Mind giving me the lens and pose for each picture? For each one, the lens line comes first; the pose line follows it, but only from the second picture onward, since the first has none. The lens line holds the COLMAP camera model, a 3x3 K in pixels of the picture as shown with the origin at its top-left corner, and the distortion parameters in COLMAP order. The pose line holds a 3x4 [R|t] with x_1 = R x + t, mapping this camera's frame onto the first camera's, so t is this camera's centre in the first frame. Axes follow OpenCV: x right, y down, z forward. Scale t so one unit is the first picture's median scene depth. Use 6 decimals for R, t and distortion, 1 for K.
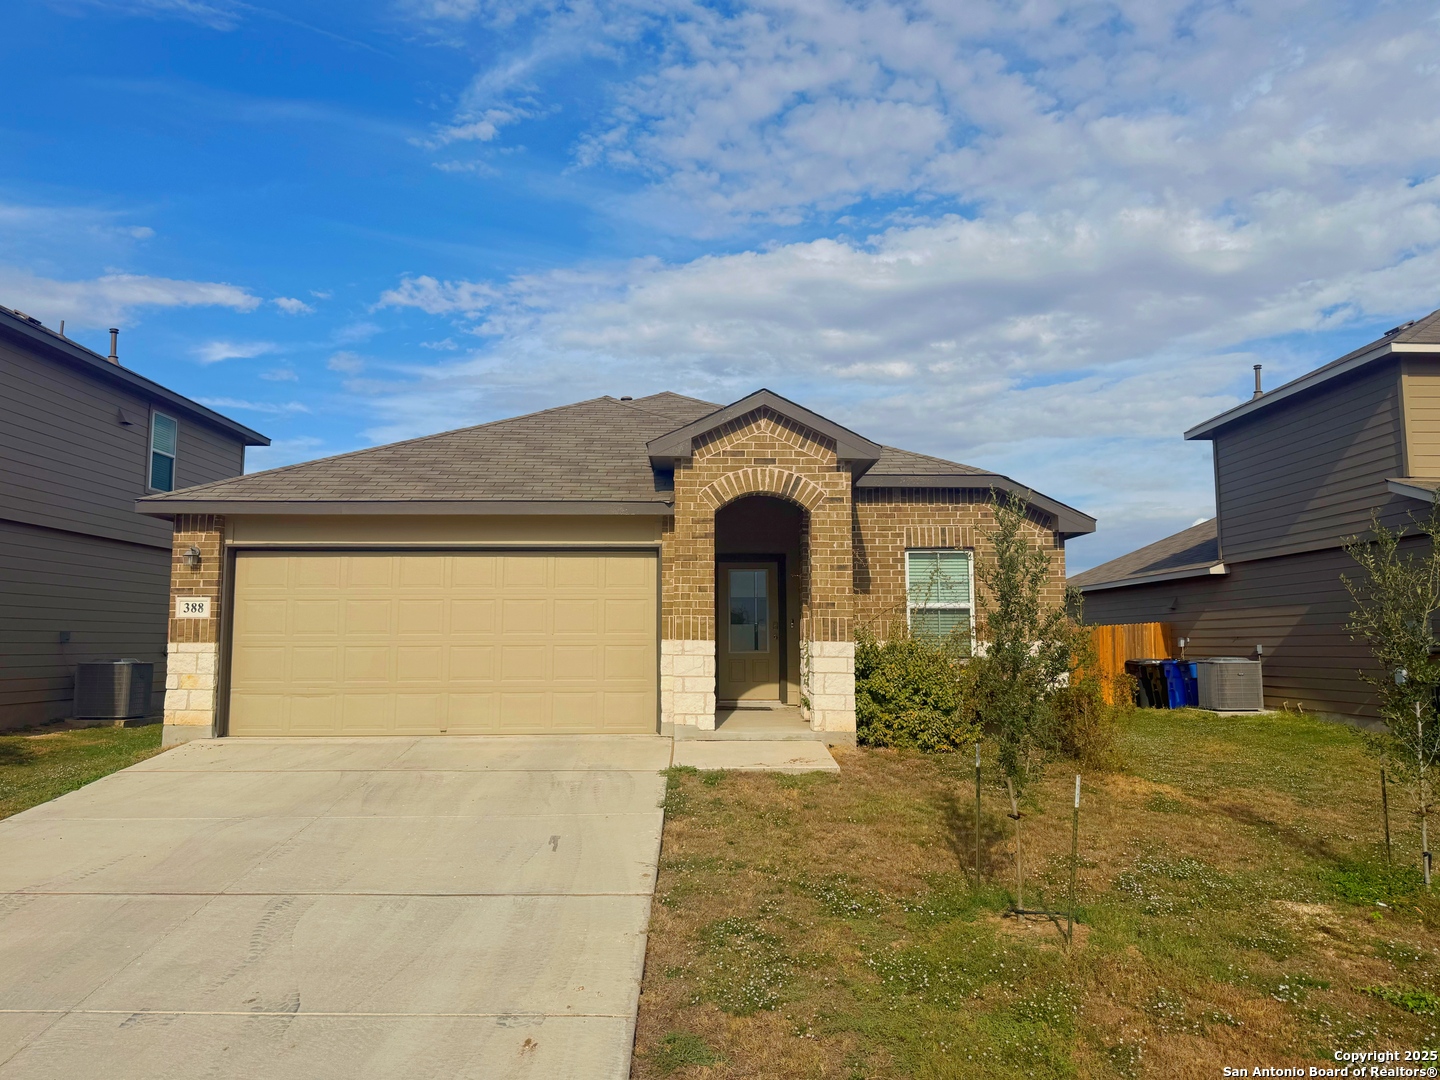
lens RADIAL K [[1027.6, 0, 684.4], [0, 1027.6, 558.4], [0, 0, 1]] dist [0.048562, -0.013364]
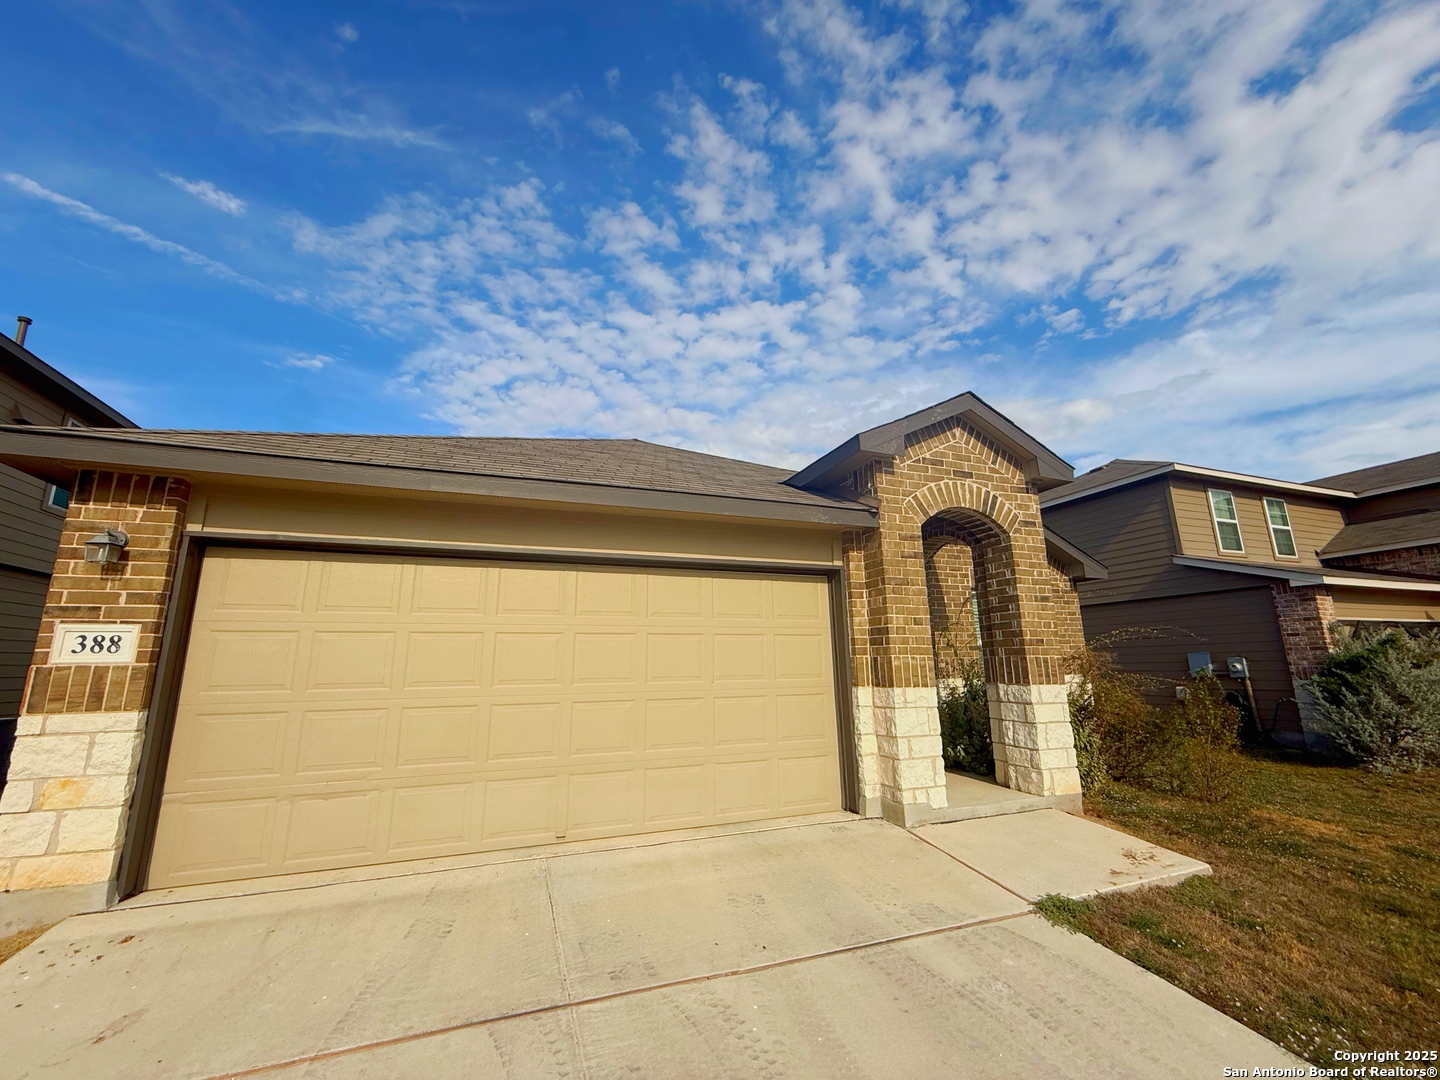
lens RADIAL K [[572.8, 0, 693.6], [0, 572.8, 546.5], [0, 0, 1]] dist [0.000551, 0.002390]
pose [[0.937903, 0.058516, 0.341925, -0.292469], [-0.015596, 0.991786, -0.126952, 0.030729], [-0.346546, 0.113736, 0.931112, 0.619816]]
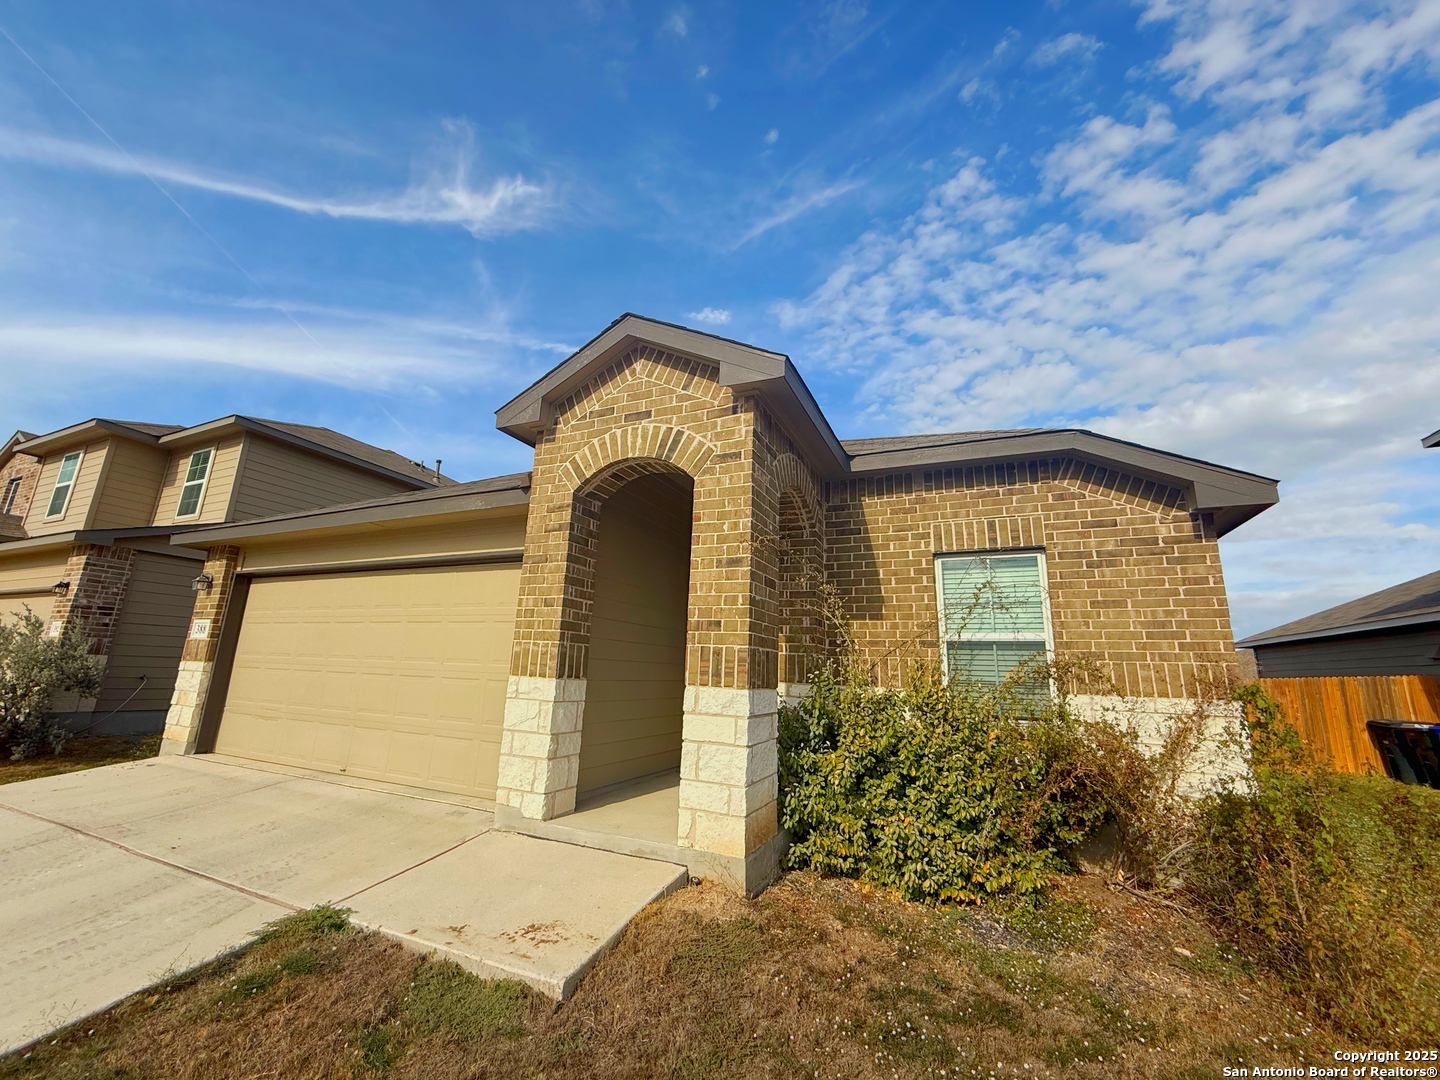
lens RADIAL K [[572.8, 0, 712.1], [0, 572.8, 550.5], [0, 0, 1]] dist [0.000551, 0.002390]
pose [[0.911958, -0.053336, -0.406803, 0.269468], [0.000168, 0.991563, -0.129628, 0.043812], [0.410284, 0.118147, 0.904272, 0.668679]]
